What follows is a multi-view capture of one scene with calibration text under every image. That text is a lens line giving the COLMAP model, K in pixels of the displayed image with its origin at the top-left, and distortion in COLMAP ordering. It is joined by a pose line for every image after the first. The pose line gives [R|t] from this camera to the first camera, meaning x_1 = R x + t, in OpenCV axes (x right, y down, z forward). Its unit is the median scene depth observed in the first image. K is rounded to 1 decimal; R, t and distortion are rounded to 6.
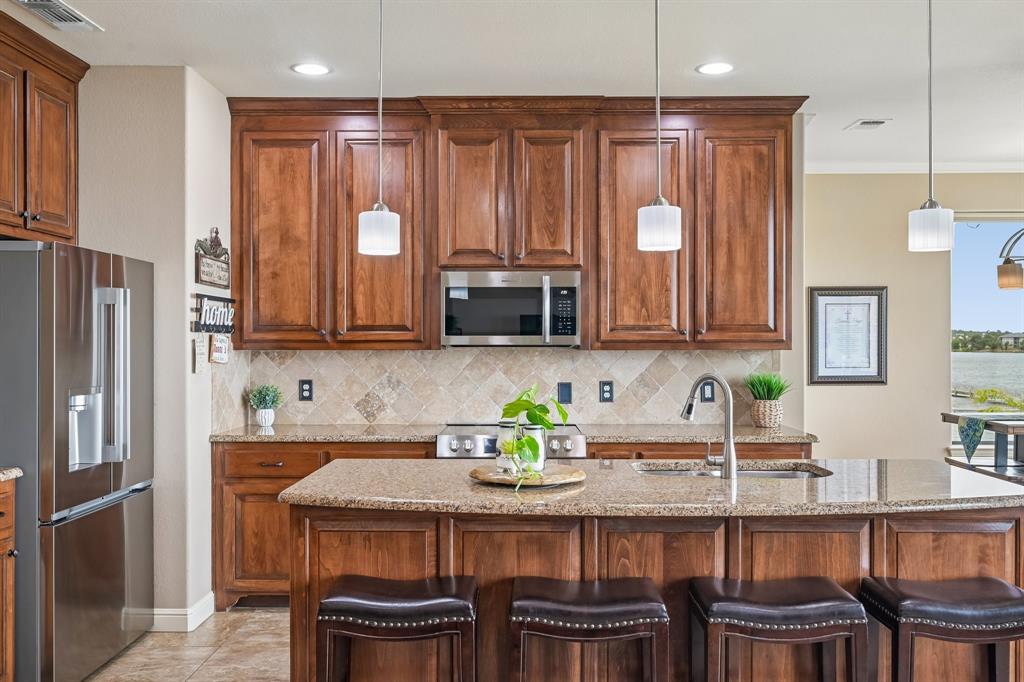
lens RADIAL K [[883.2, 0, 514.6], [0, 883.2, 340.5], [0, 0, 1]] dist [-0.006239, 0.002671]
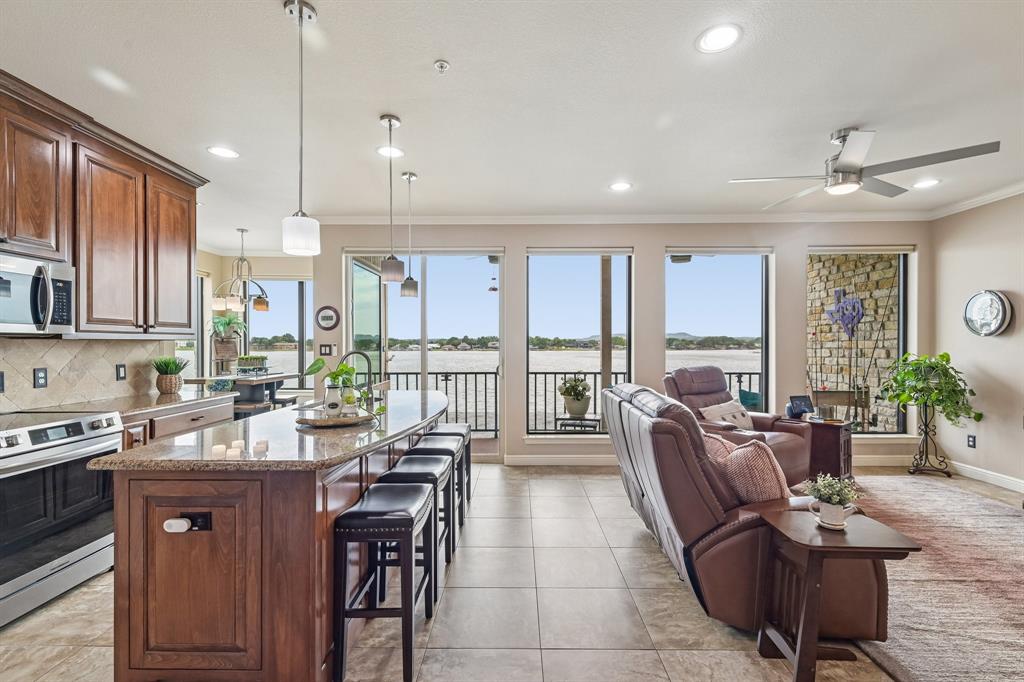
lens RADIAL K [[458.9, 0, 513.8], [0, 458.9, 345.3], [0, 0, 1]] dist [0.000347, 0.000428]
pose [[0.001528, -0.002114, 0.999997, -0.487777], [-0.002448, 0.999995, 0.002118, 0.015822], [-0.999996, -0.002451, 0.001522, 0.442645]]
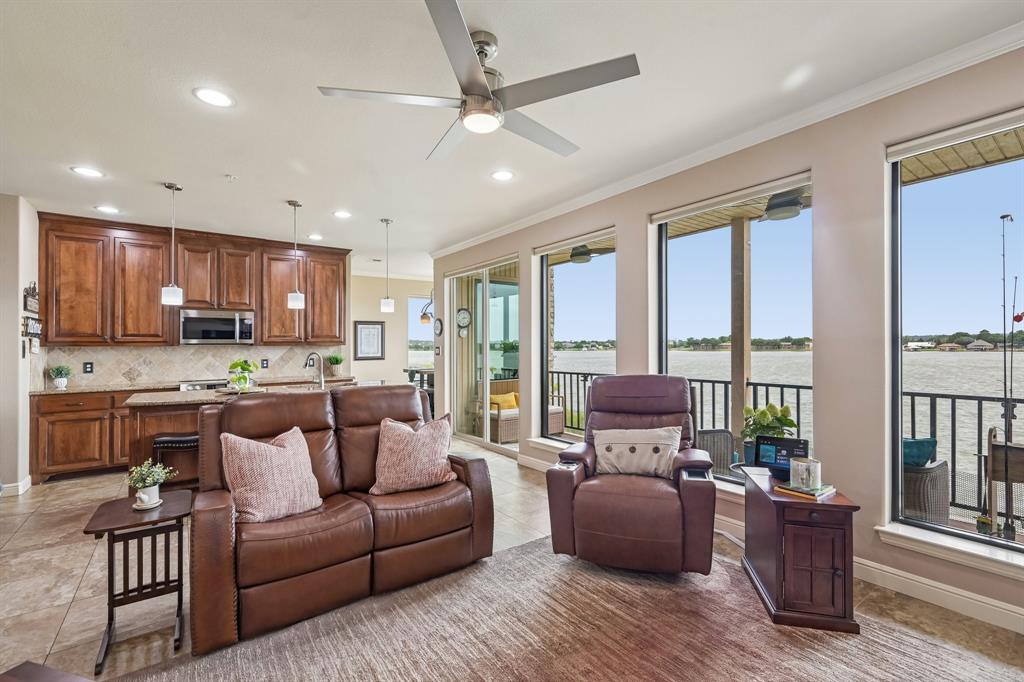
lens RADIAL K [[442.3, 0, 511.0], [0, 442.3, 339.4], [0, 0, 1]] dist [-0.002797, -0.000215]
pose [[0.795462, 0.003207, 0.605995, -0.092151], [0.005921, 0.999897, -0.013064, 0.013620], [-0.605974, 0.013980, 0.795361, -0.344894]]
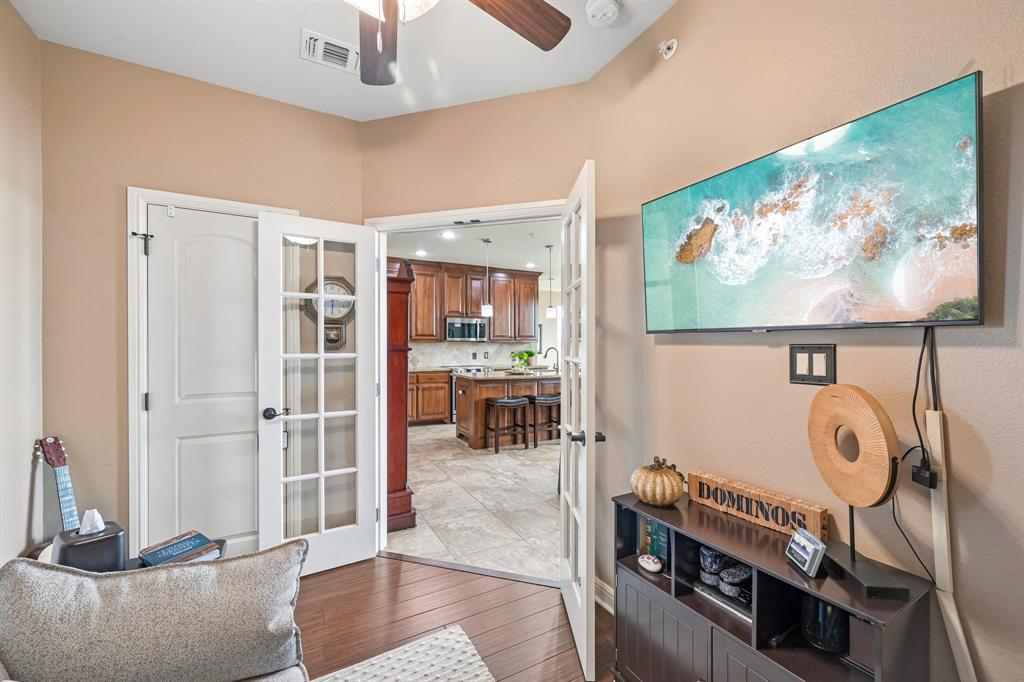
lens RADIAL K [[397.3, 0, 512.0], [0, 397.3, 341.0], [0, 0, 1]] dist [-0.000029, -0.000002]
pose [[0.872452, 0.004756, 0.488677, -0.565925], [-0.002094, 0.999980, -0.005993, 0.013661], [-0.488695, 0.004205, 0.872444, -0.353025]]
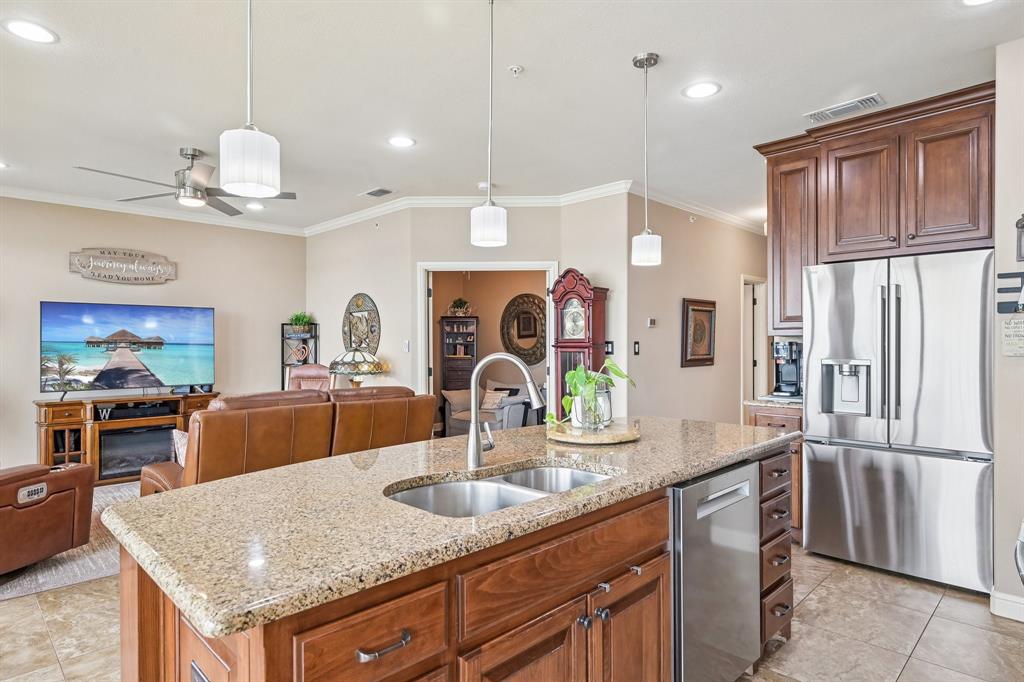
lens RADIAL K [[570.7, 0, 515.9], [0, 570.7, 345.0], [0, 0, 1]] dist [-0.002929, -0.000558]
pose [[-0.698929, 0.005194, -0.715172, 0.413110], [0.006817, 0.999977, 0.000601, 0.019378], [0.715159, -0.004455, -0.698948, 0.934512]]
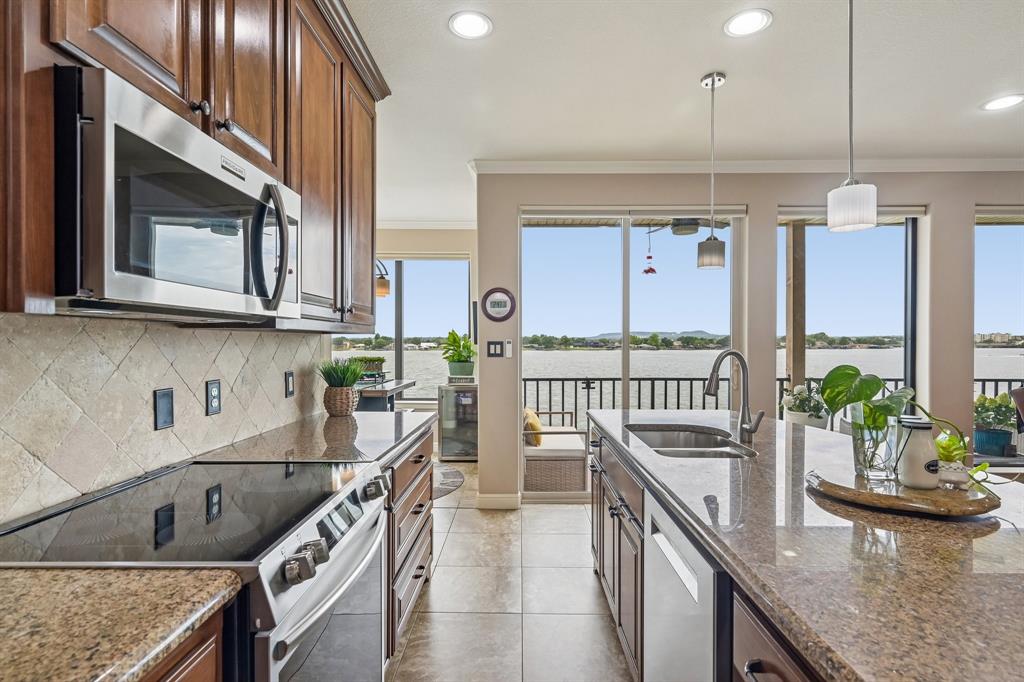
lens RADIAL K [[499.3, 0, 514.0], [0, 499.3, 344.0], [0, 0, 1]] dist [0.001285, 0.000316]
pose [[0.006950, -0.001485, 0.999975, -0.258540], [-0.003336, 0.999993, 0.001508, 0.020347], [-0.999970, -0.003346, 0.006945, 0.835565]]
